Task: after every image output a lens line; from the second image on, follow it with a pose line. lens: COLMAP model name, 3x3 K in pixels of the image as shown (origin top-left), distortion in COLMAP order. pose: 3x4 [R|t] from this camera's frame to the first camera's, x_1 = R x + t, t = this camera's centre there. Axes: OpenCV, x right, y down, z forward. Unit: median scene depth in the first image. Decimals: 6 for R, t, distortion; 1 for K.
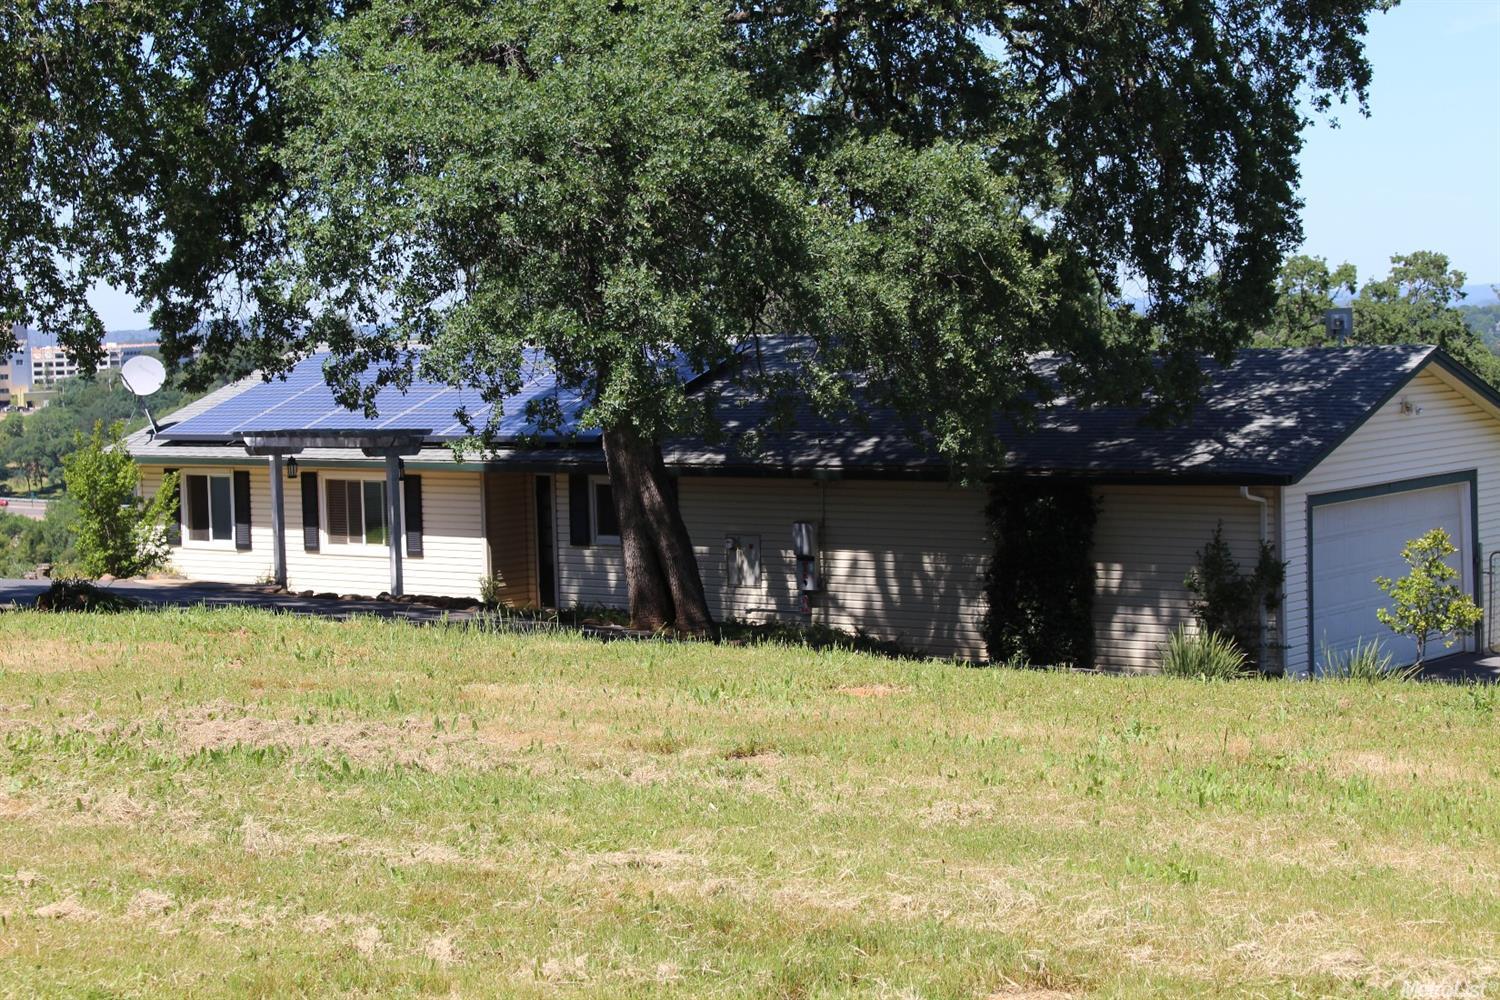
lens RADIAL K [[2882.2, 0, 750.0], [0, 2882.2, 500.0], [0, 0, 1]] dist [0.039262, 0.084739]
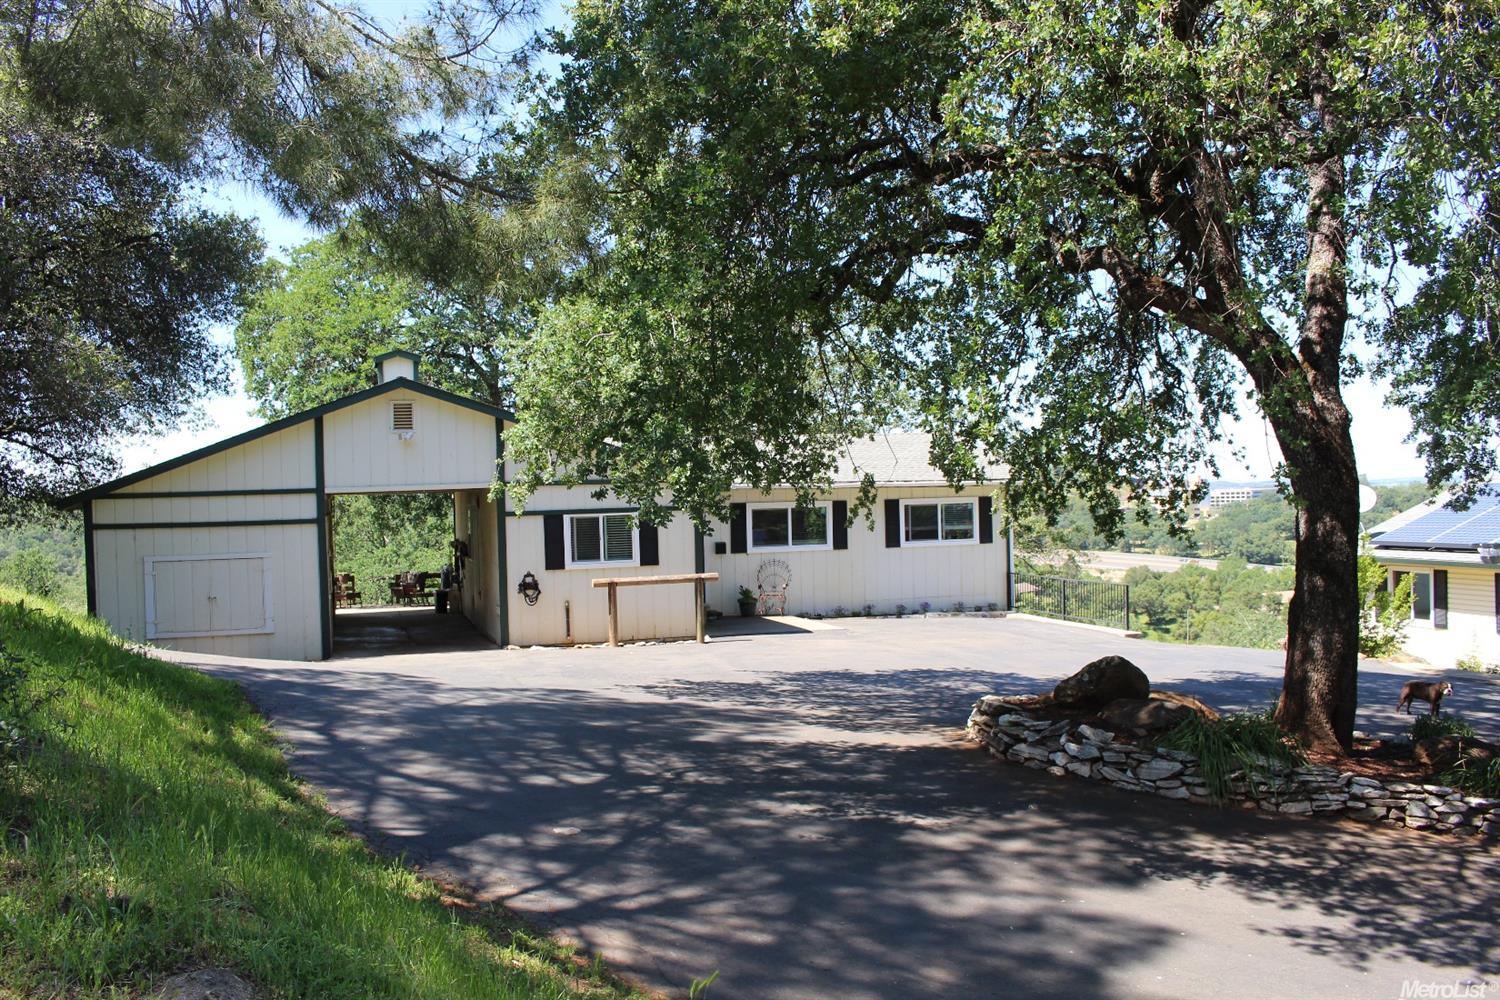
lens RADIAL K [[1288.8, 0, 750.0], [0, 1288.8, 500.0], [0, 0, 1]] dist [-0.127603, 0.099772]
pose [[0.831263, 0.006933, -0.555836, -0.138887], [-0.031719, 0.998885, -0.034976, -0.013671], [0.554973, 0.046705, 0.830556, 0.388855]]
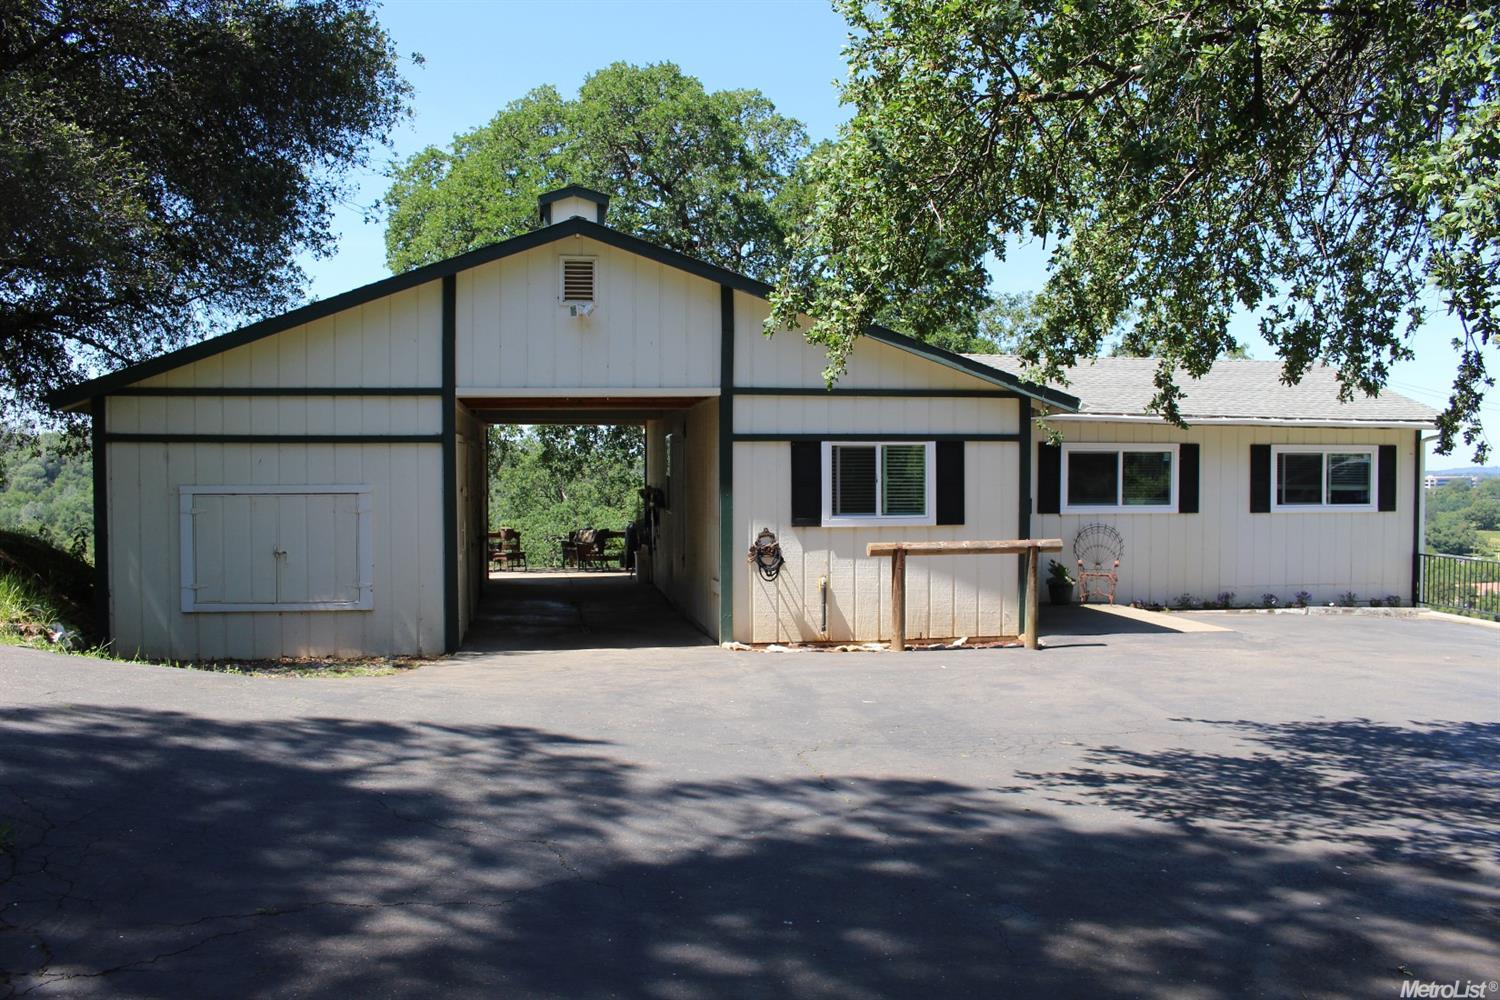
lens RADIAL K [[1236.2, 0, 750.0], [0, 1236.2, 500.0], [0, 0, 1]] dist [-0.109189, 0.005420]
pose [[0.749594, 0.042089, -0.660559, -0.304092], [-0.061987, 0.998054, -0.006748, -0.004366], [0.658989, 0.046004, 0.750744, 0.537673]]
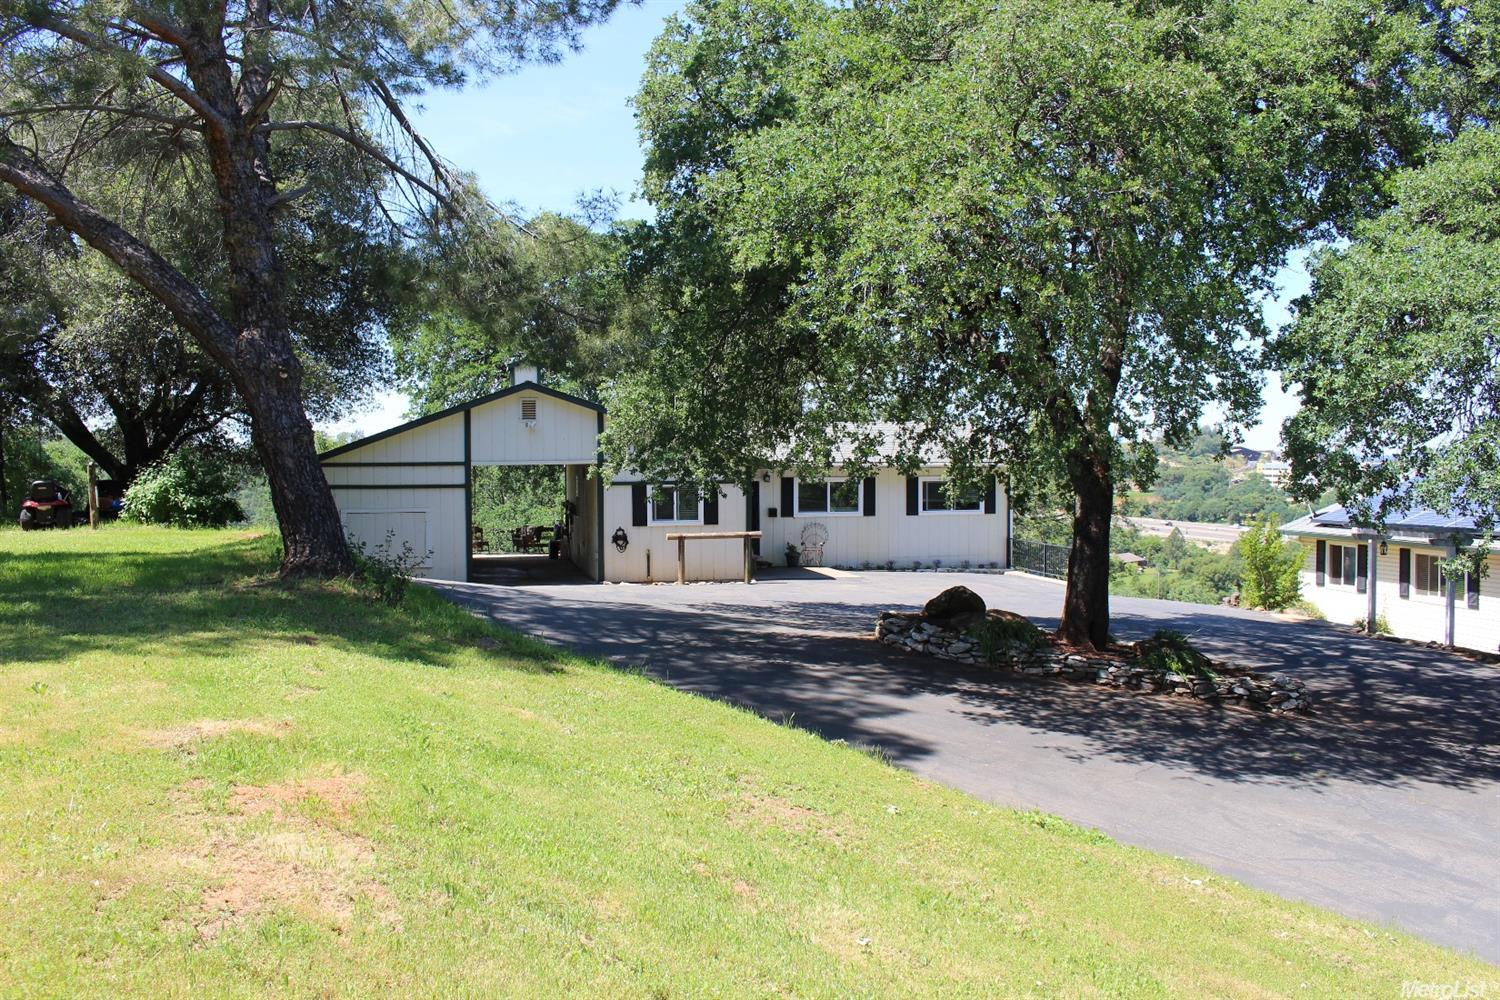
lens RADIAL K [[1288.8, 0, 750.0], [0, 1288.8, 500.0], [0, 0, 1]] dist [-0.127603, 0.099772]
pose [[0.780768, 0.041793, -0.623422, -0.004954], [-0.054909, 0.998490, -0.001831, -0.017504], [0.622404, 0.035661, 0.781884, 0.262912]]
